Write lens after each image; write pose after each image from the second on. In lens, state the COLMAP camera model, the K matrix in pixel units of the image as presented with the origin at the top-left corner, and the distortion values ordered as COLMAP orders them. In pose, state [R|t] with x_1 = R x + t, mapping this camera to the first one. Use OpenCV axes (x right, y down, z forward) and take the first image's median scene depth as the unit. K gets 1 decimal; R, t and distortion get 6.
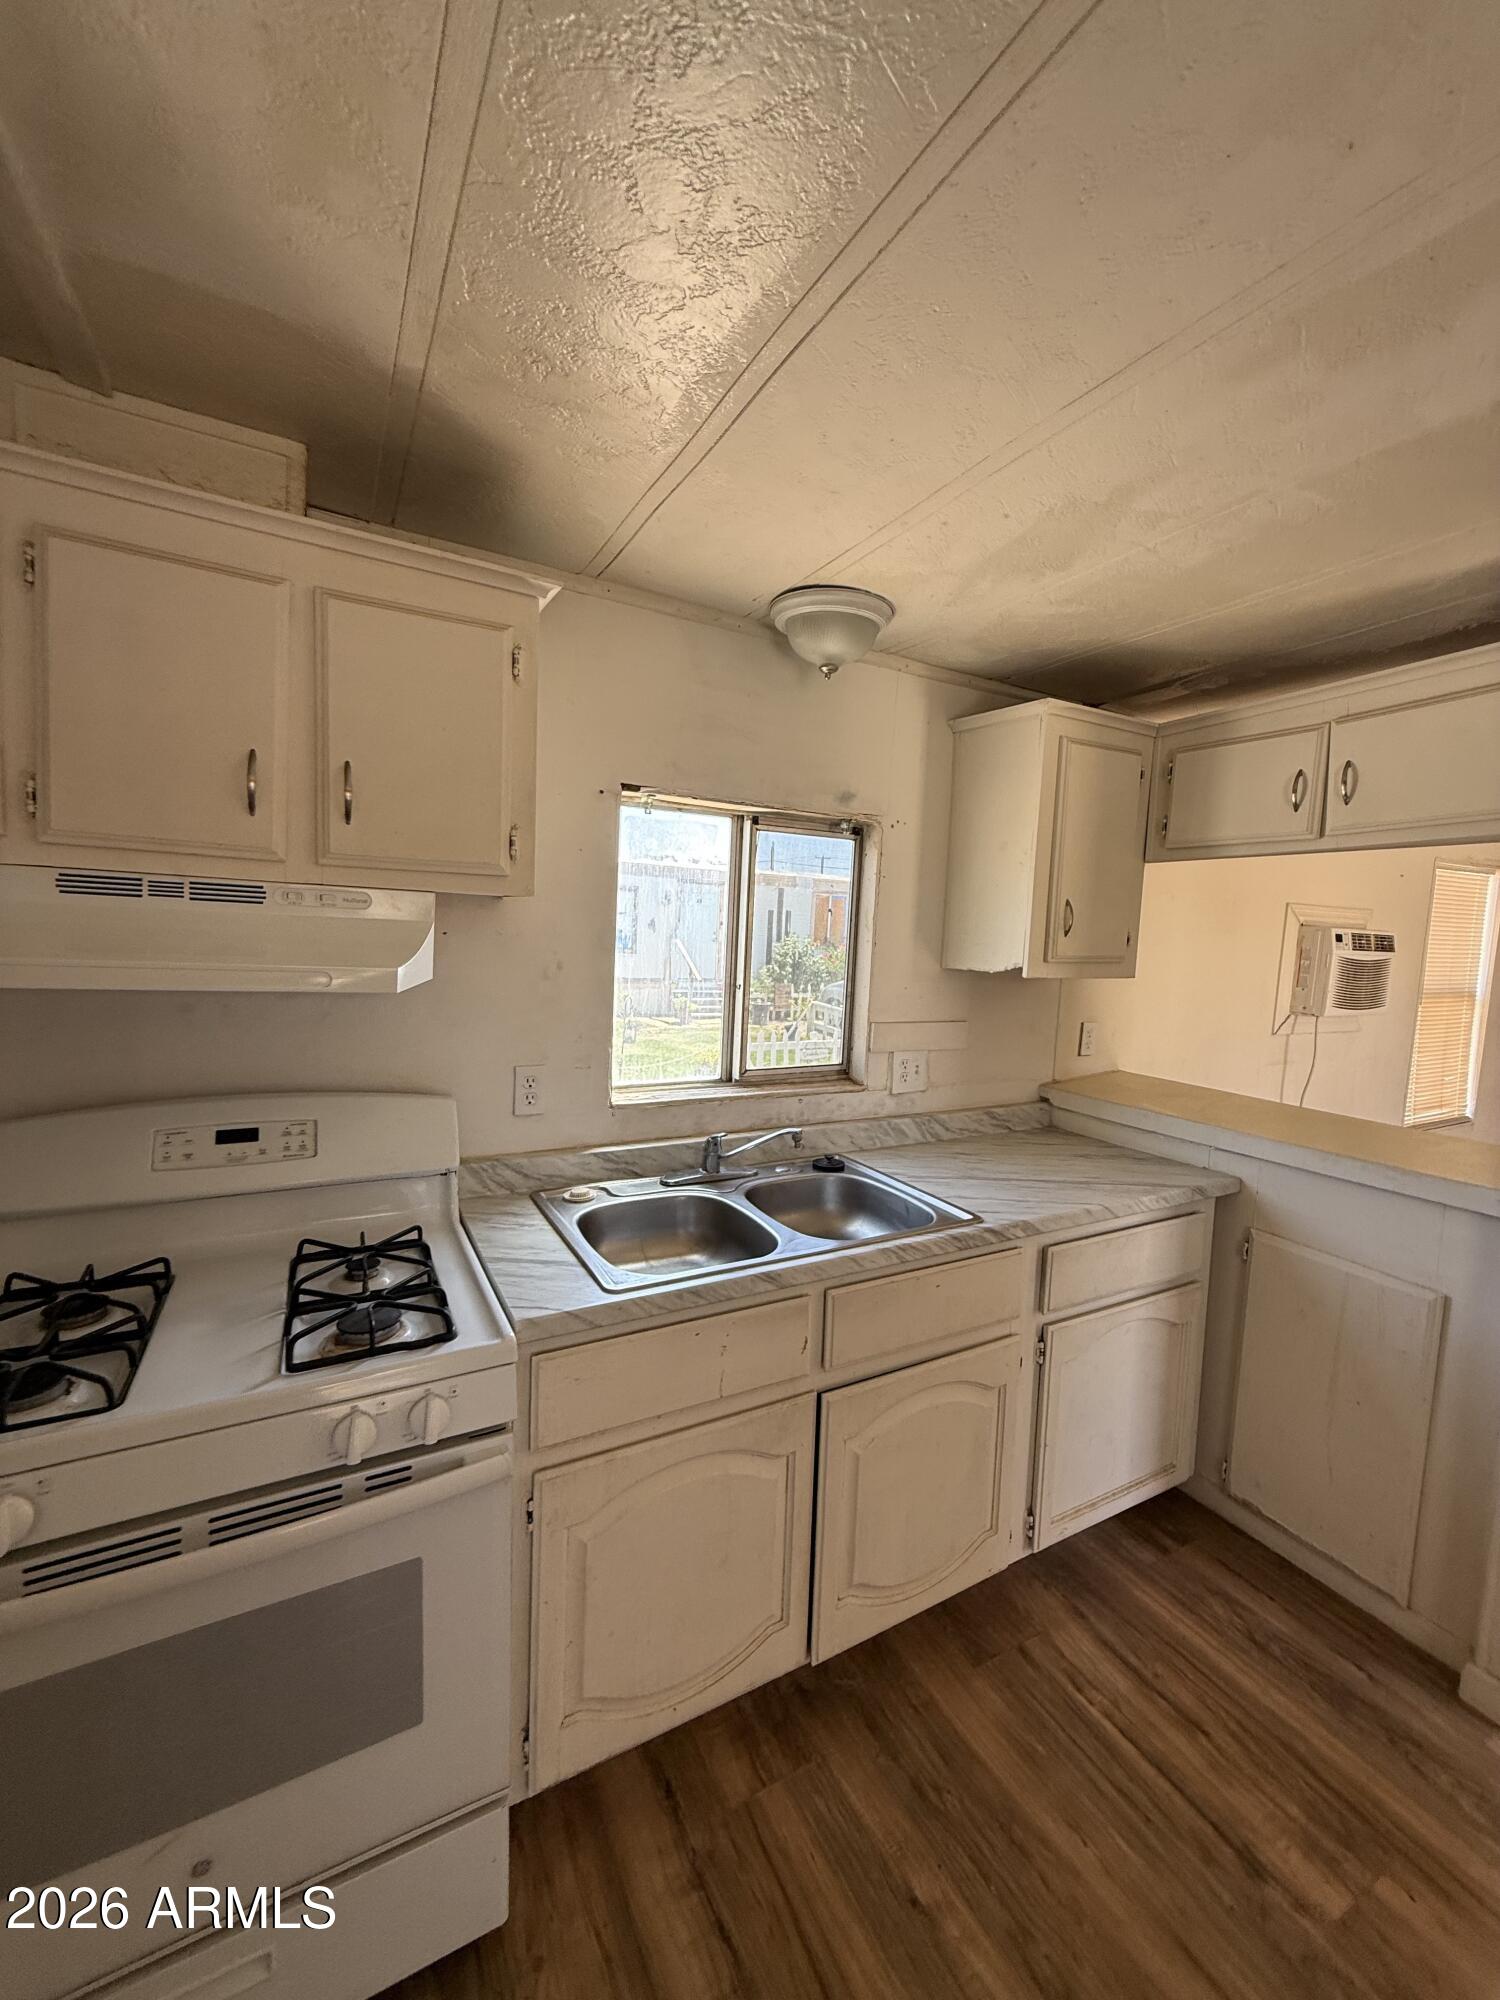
lens RADIAL K [[794.5, 0, 753.0], [0, 794.5, 992.9], [0, 0, 1]] dist [-0.000179, -0.000021]
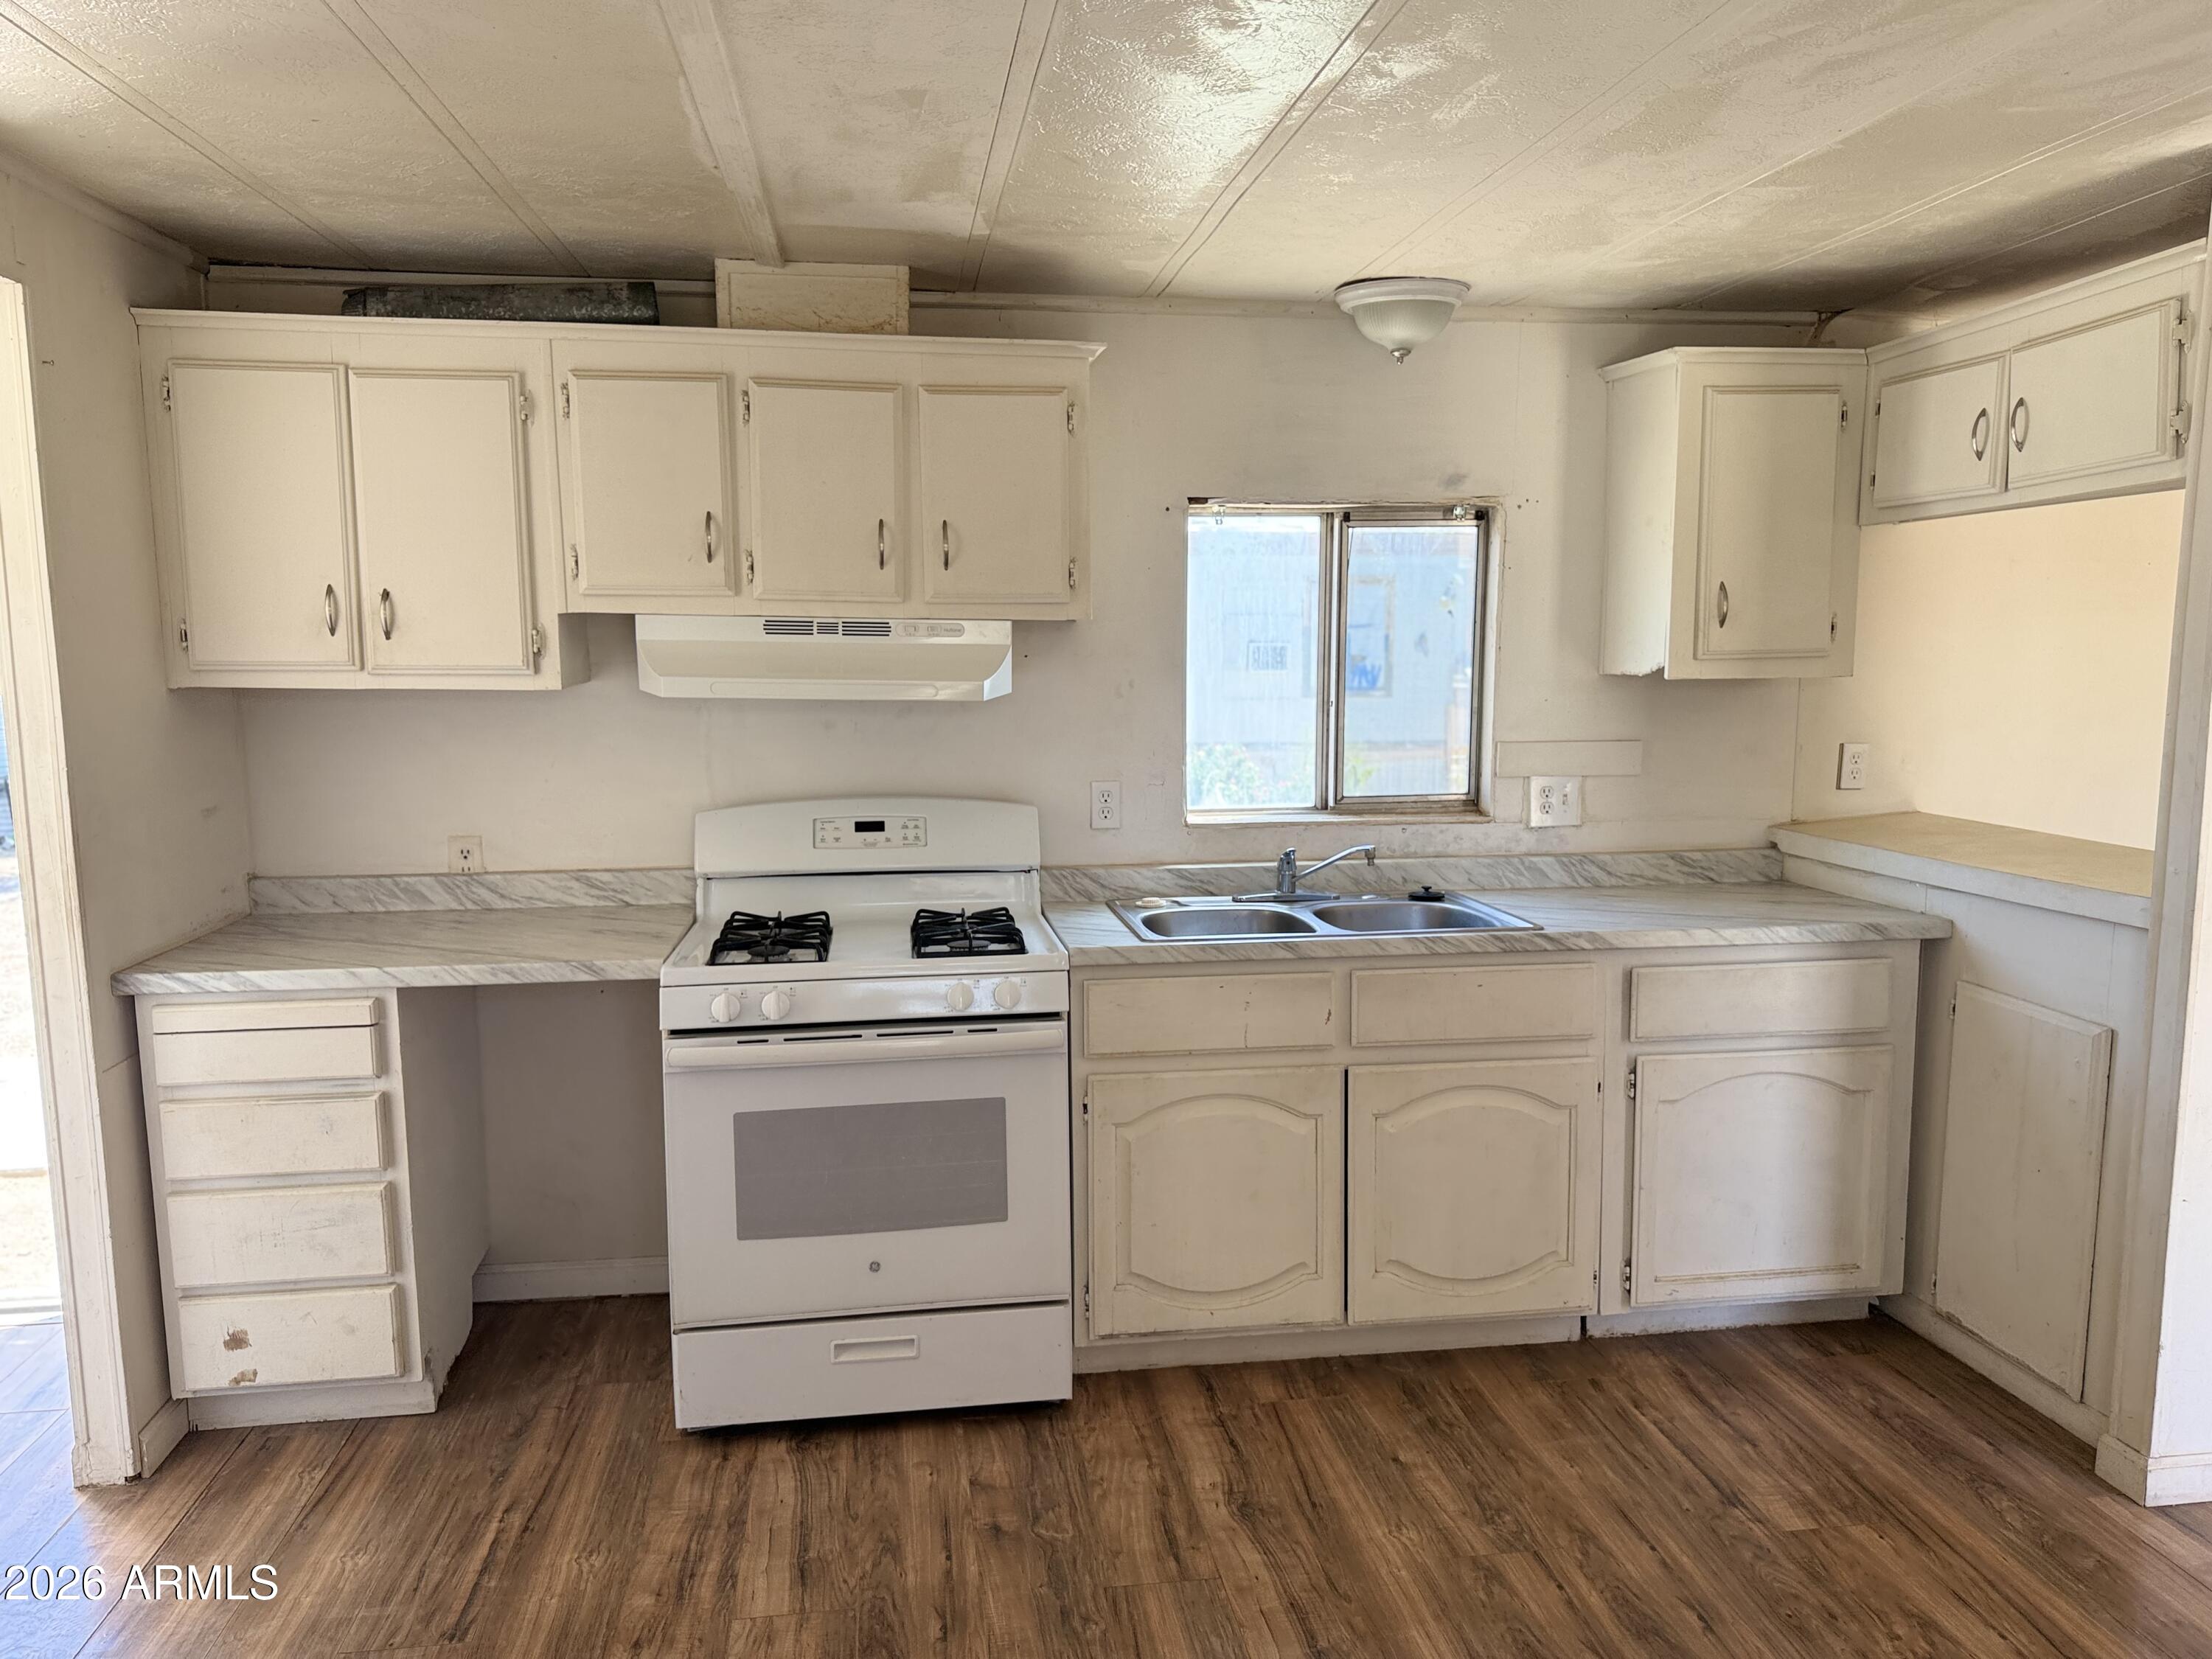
lens RADIAL K [[1555.8, 0, 1108.0], [0, 1555.8, 853.3], [0, 0, 1]] dist [0.092451, -0.141598]
pose [[0.935891, 0.001042, -0.352289, 0.426211], [0.015321, 0.998929, 0.043655, 0.094422], [0.351957, -0.046254, 0.934873, -0.879478]]
